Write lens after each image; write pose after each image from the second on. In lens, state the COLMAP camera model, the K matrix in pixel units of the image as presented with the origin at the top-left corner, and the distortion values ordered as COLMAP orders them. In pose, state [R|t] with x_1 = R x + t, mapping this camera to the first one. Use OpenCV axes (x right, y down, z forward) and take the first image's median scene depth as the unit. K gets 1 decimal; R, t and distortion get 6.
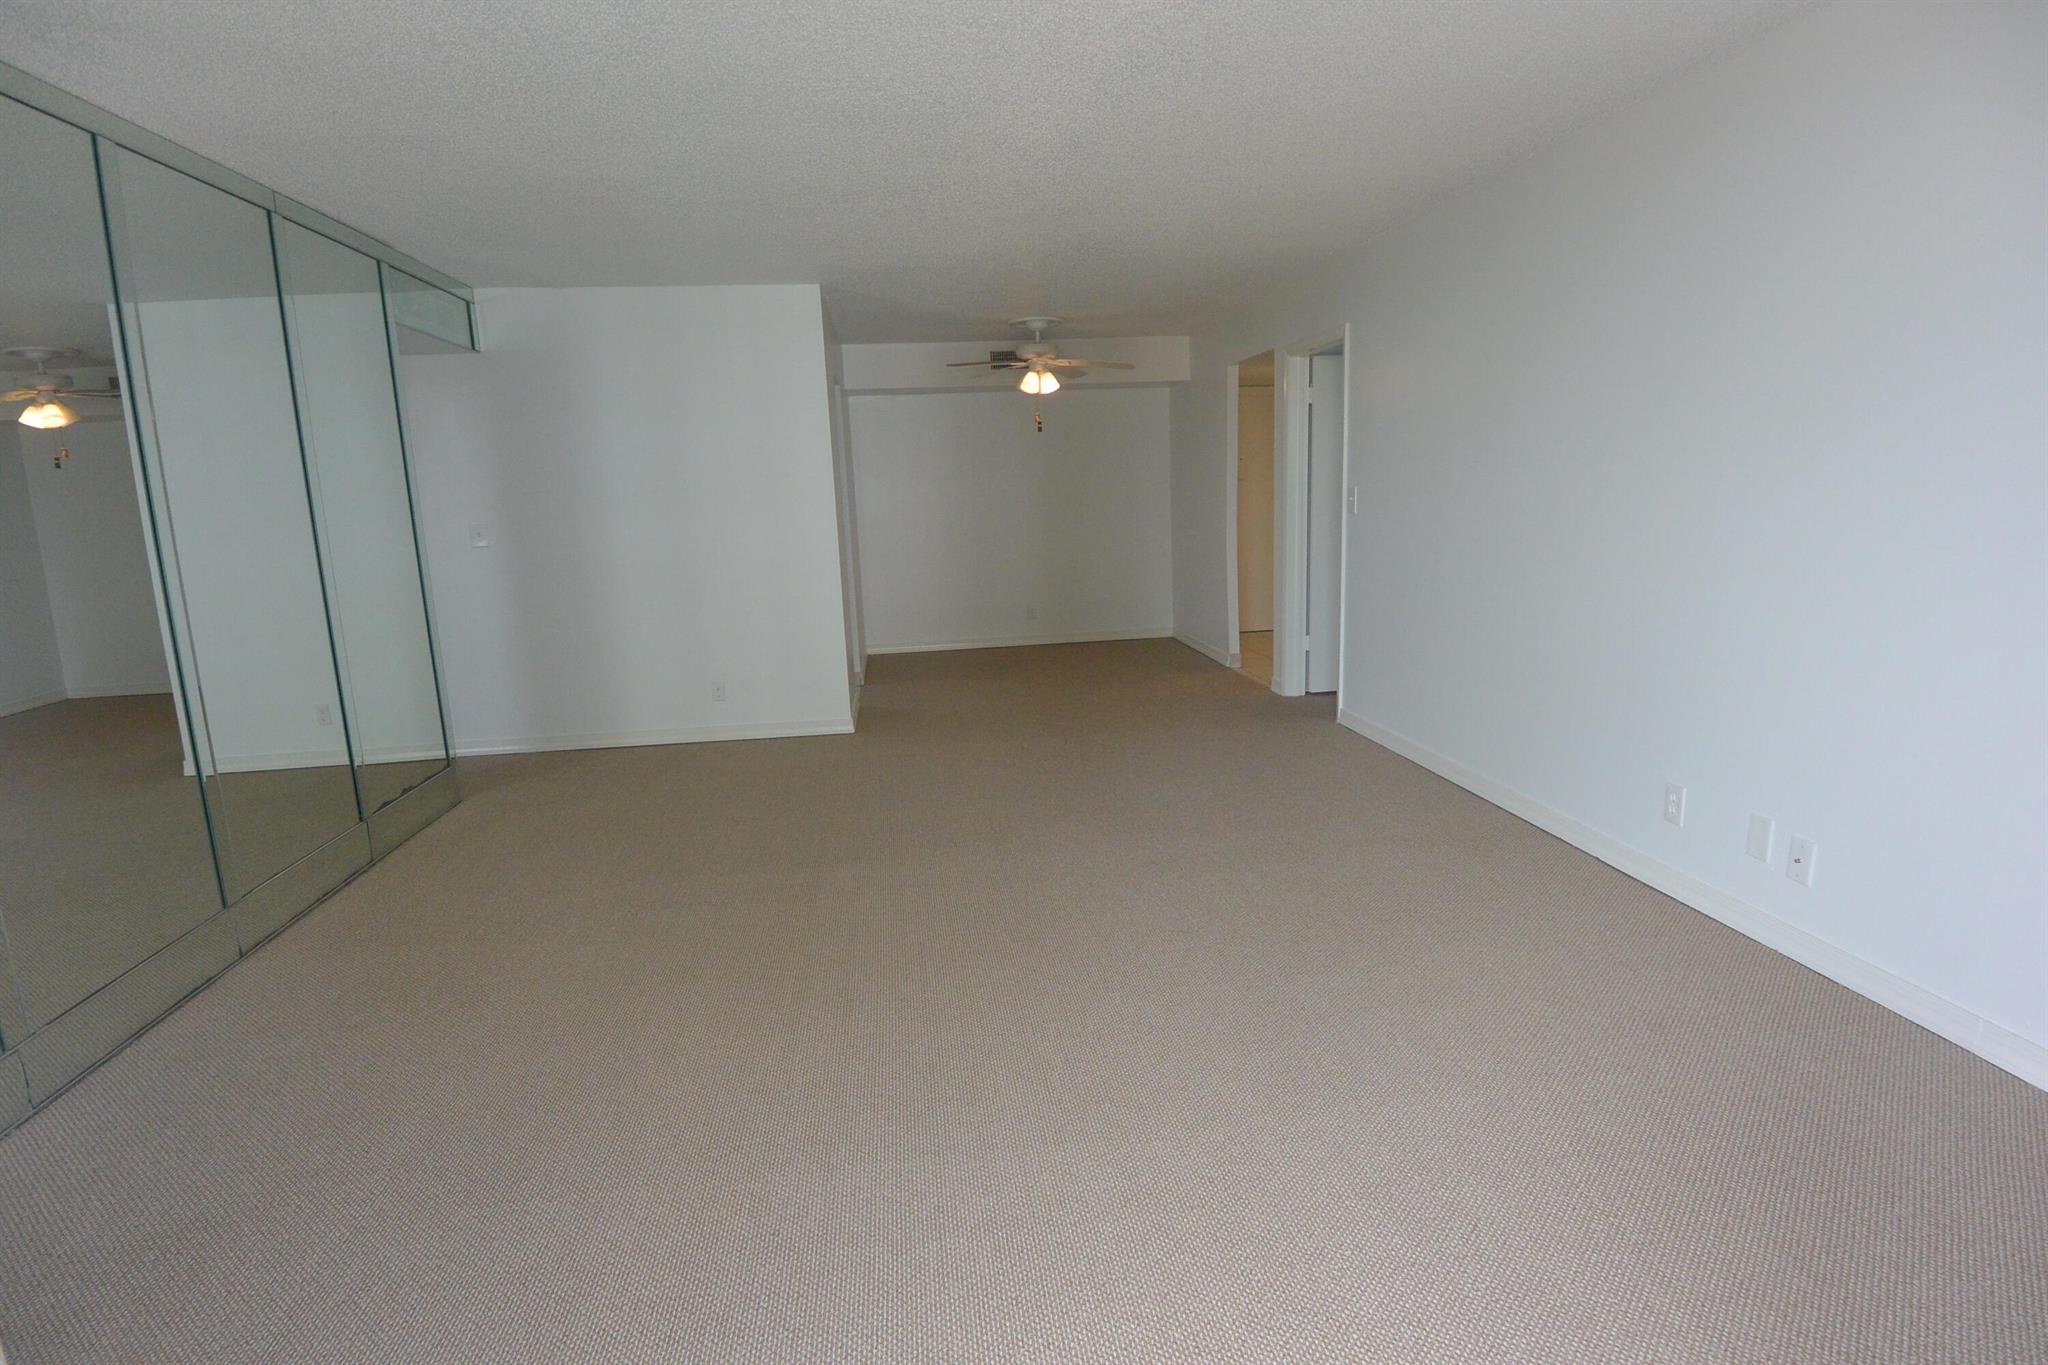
lens RADIAL K [[1075.9, 0, 1029.1], [0, 1075.9, 691.2], [0, 0, 1]] dist [-0.004708, -0.023061]
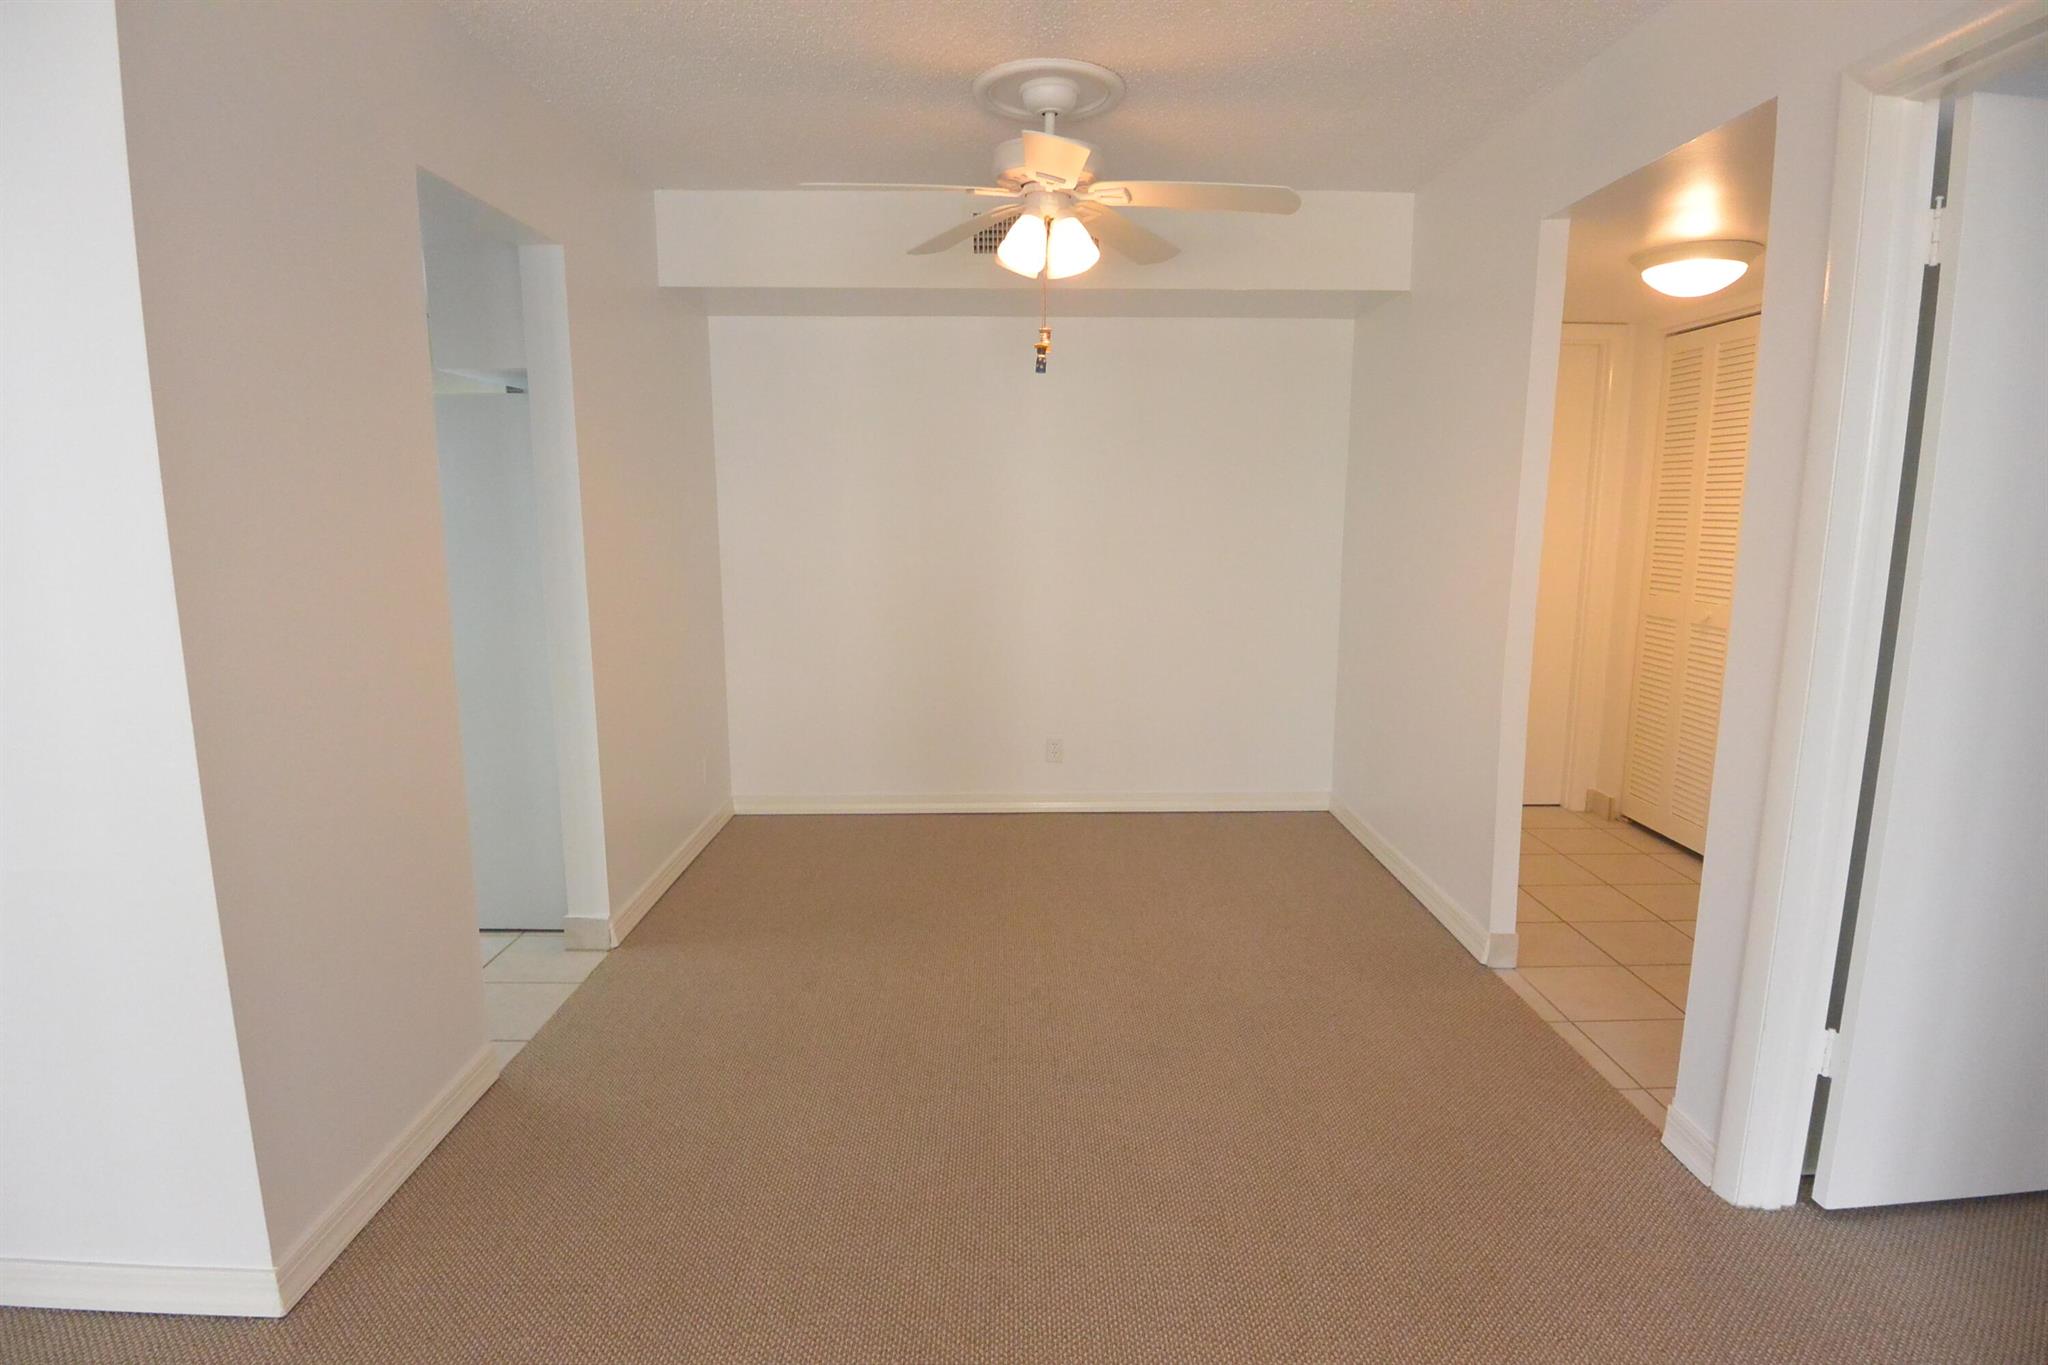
lens RADIAL K [[1075.9, 0, 1029.1], [0, 1075.9, 691.2], [0, 0, 1]] dist [-0.004708, -0.023061]
pose [[0.994018, 0.056177, -0.093664, 0.047791], [-0.057504, 0.998279, -0.011529, -0.119875], [0.092855, 0.016846, 0.995537, 0.614348]]
